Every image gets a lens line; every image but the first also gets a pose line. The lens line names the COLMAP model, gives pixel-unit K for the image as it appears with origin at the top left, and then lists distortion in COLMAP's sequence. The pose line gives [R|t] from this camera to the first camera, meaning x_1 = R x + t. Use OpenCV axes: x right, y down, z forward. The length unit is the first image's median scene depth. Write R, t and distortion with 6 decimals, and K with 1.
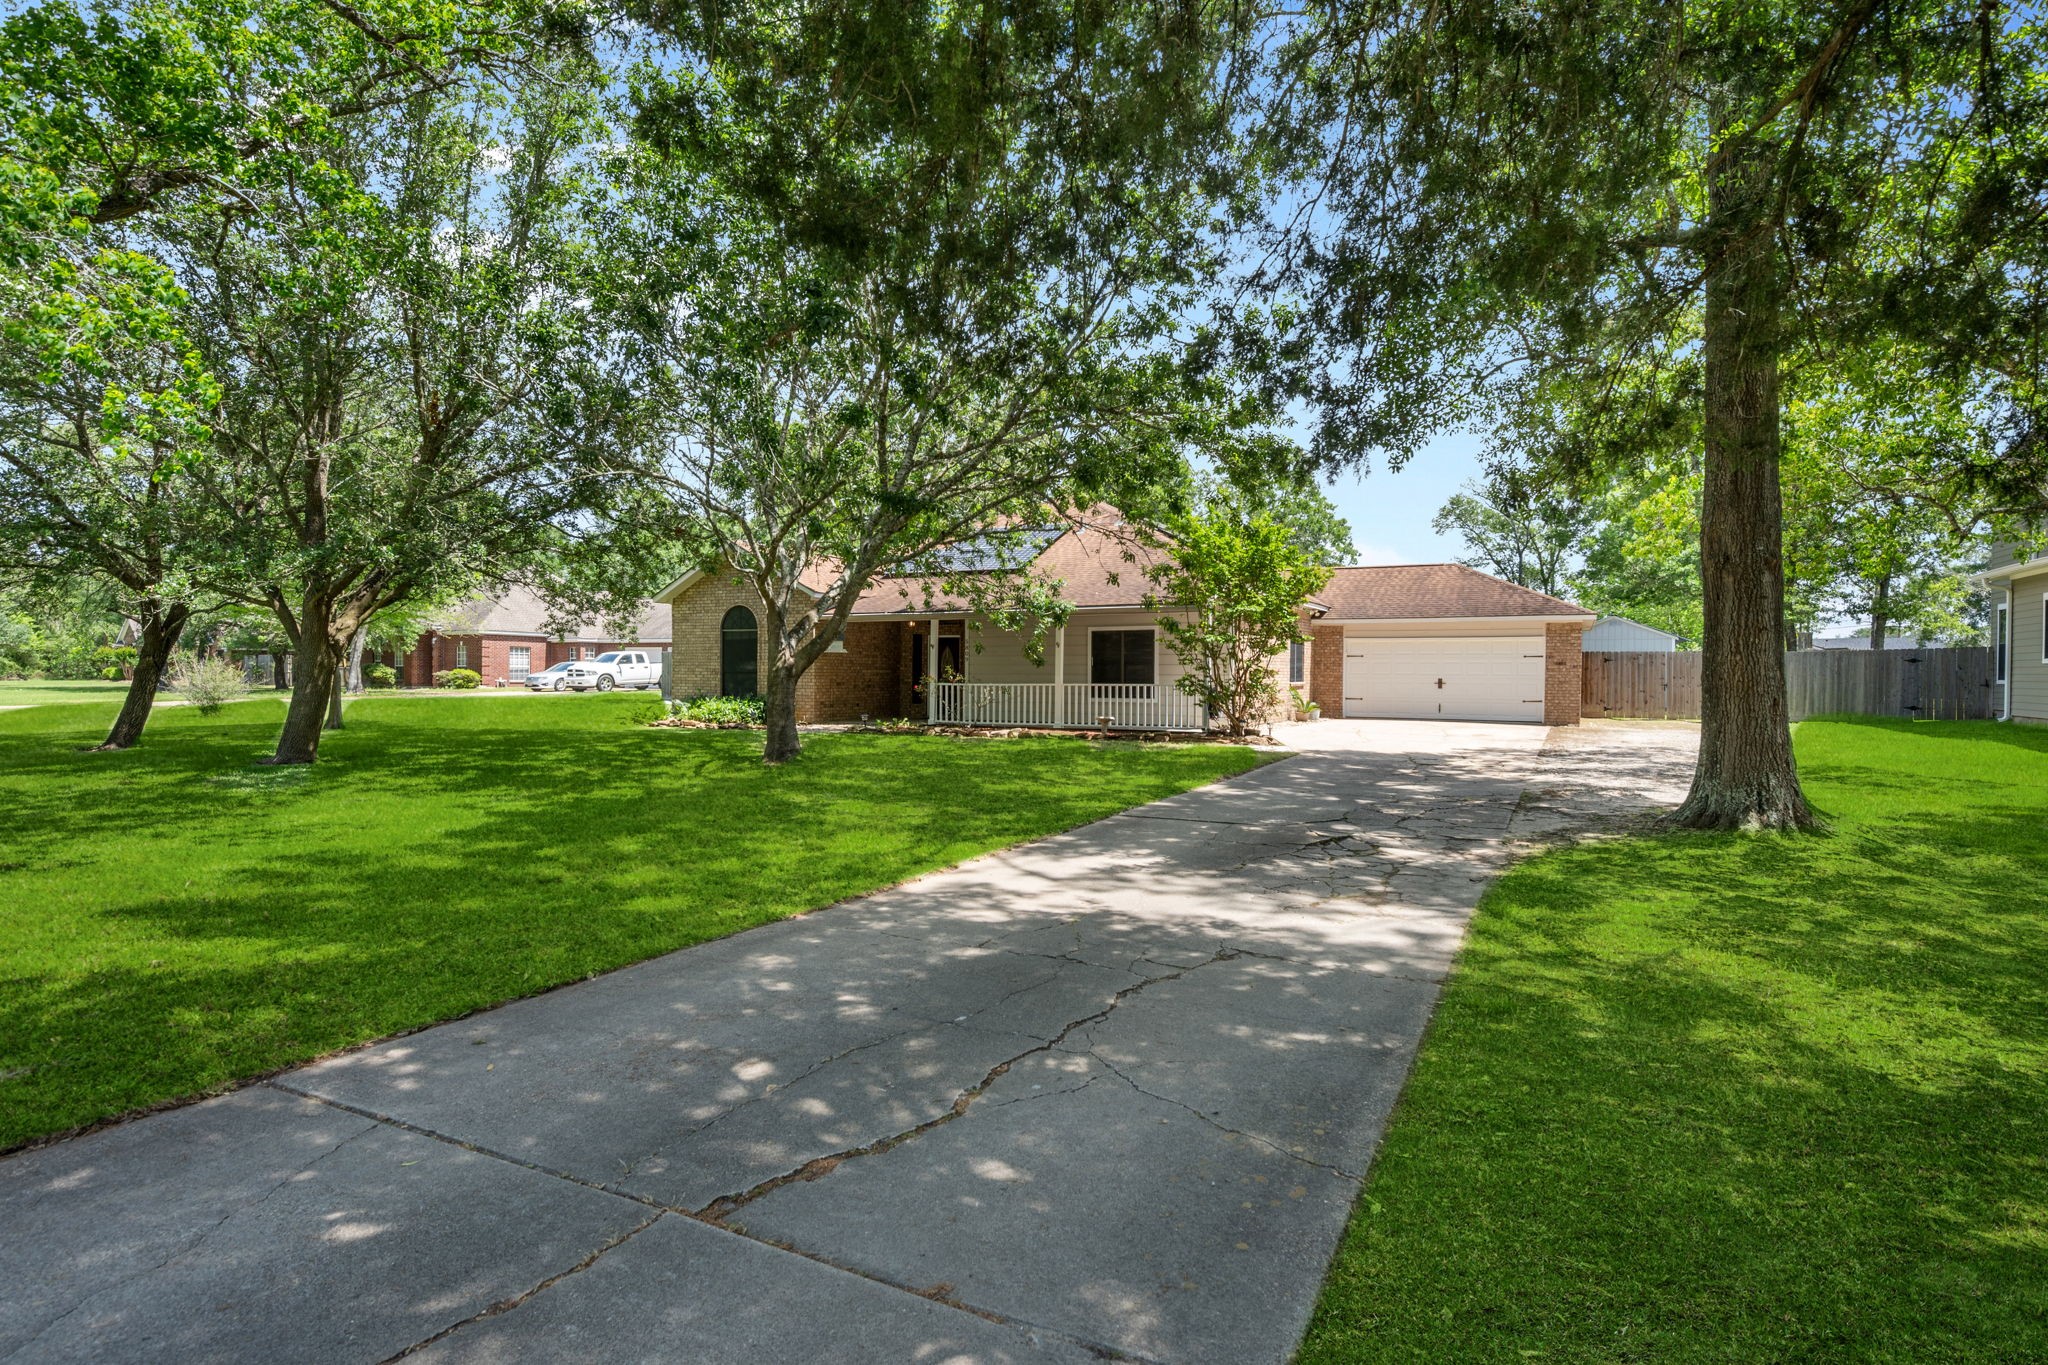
lens RADIAL K [[800.7, 0, 1028.8], [0, 800.7, 675.2], [0, 0, 1]] dist [-0.000695, 0.000093]
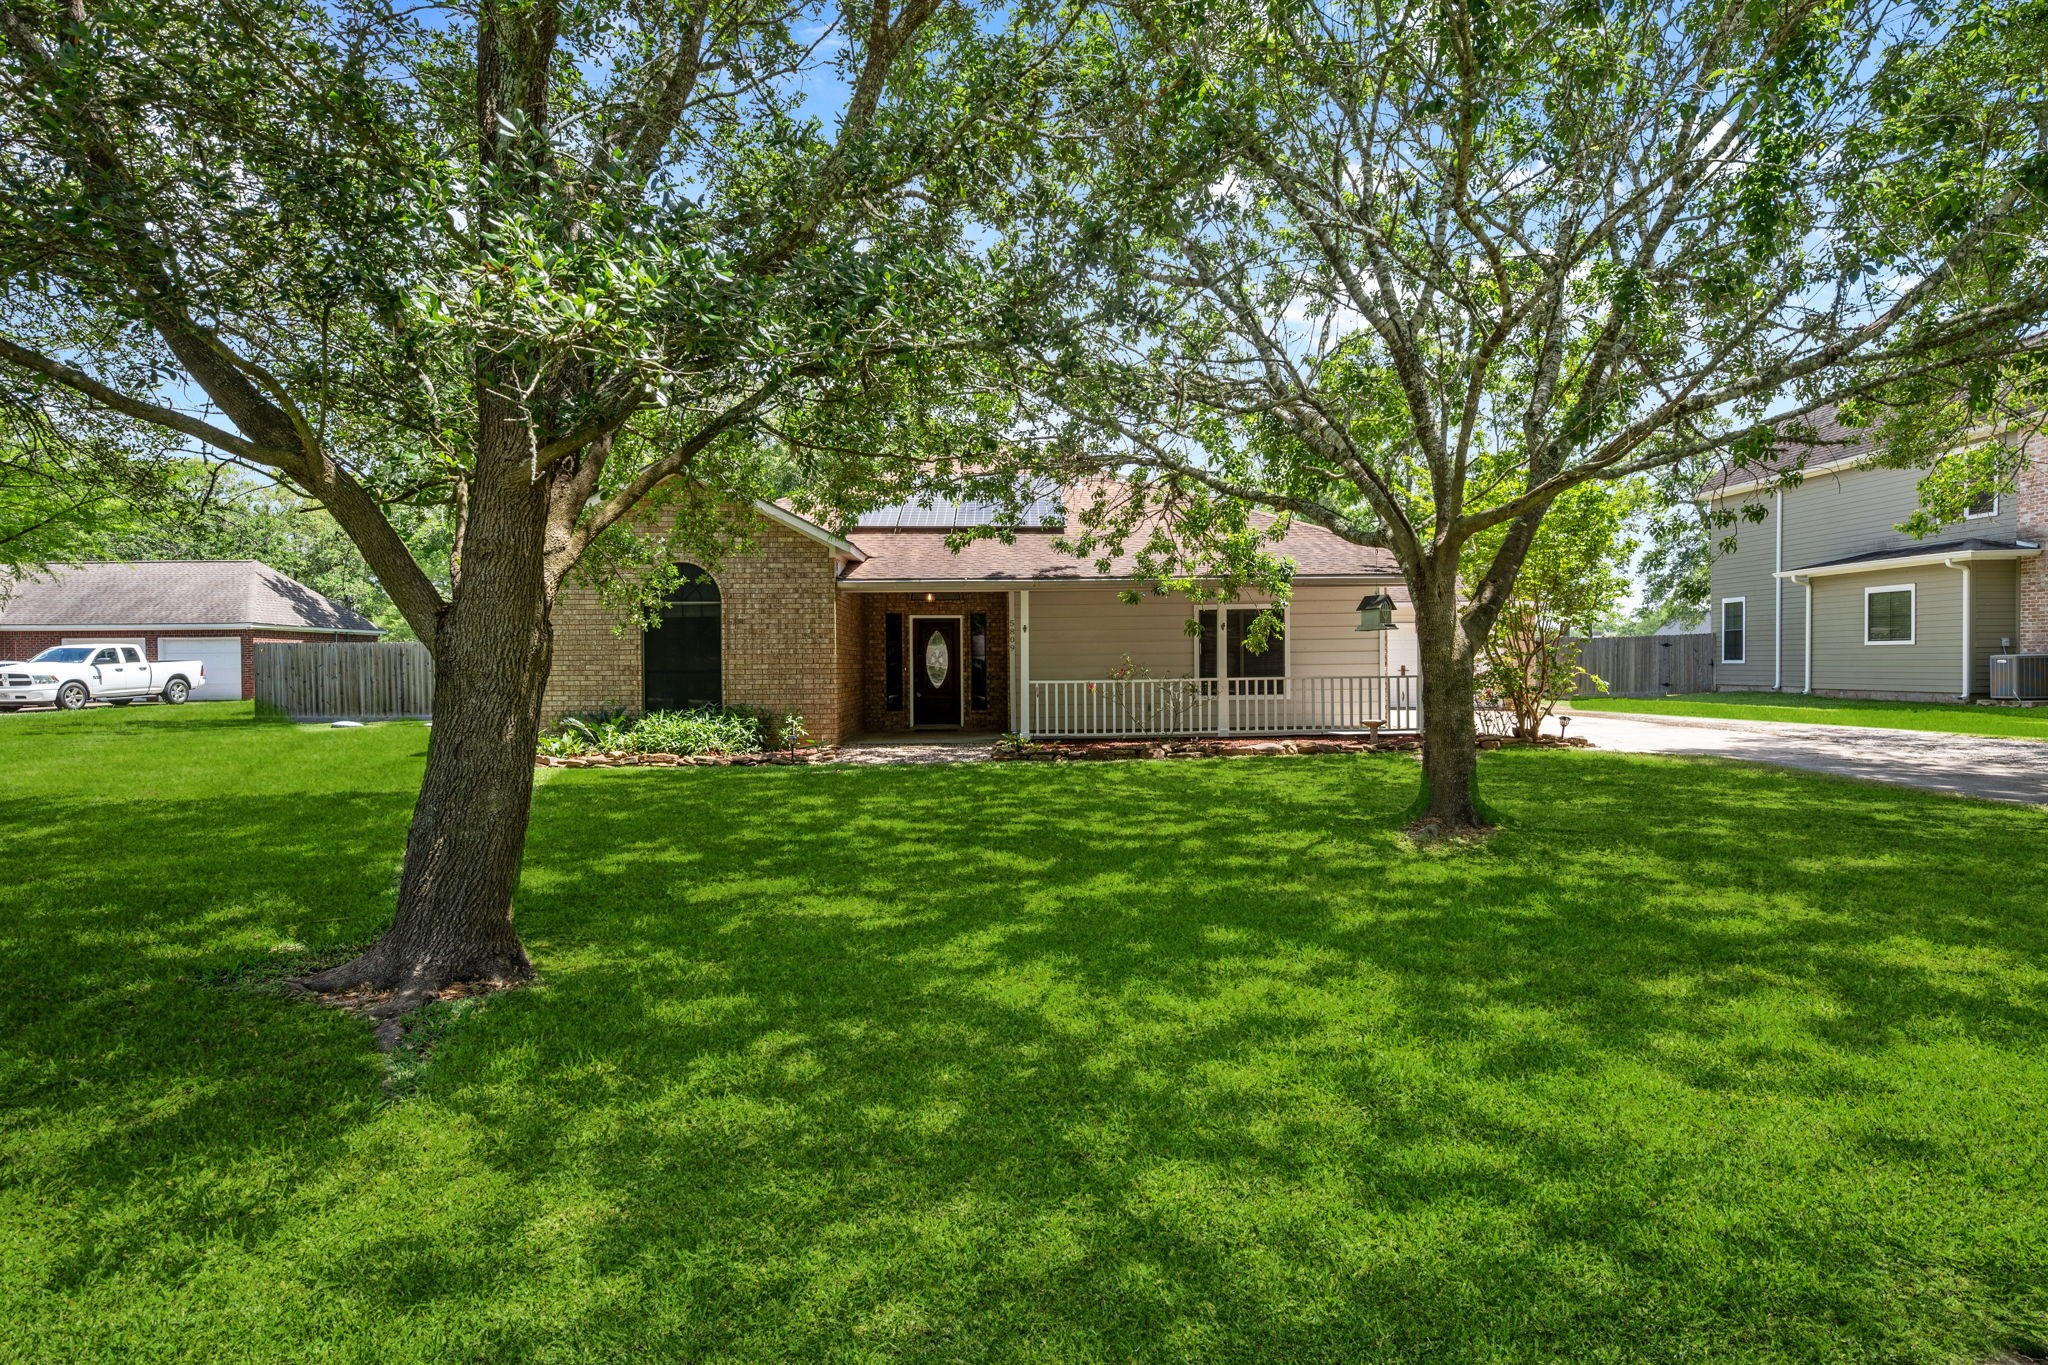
lens RADIAL K [[800.7, 0, 1028.8], [0, 800.7, 675.2], [0, 0, 1]] dist [-0.000695, 0.000093]
pose [[0.901938, -0.019190, 0.431438, -0.144352], [0.015906, 0.999811, 0.011218, -0.001065], [-0.431572, -0.003256, 0.902073, 0.156897]]
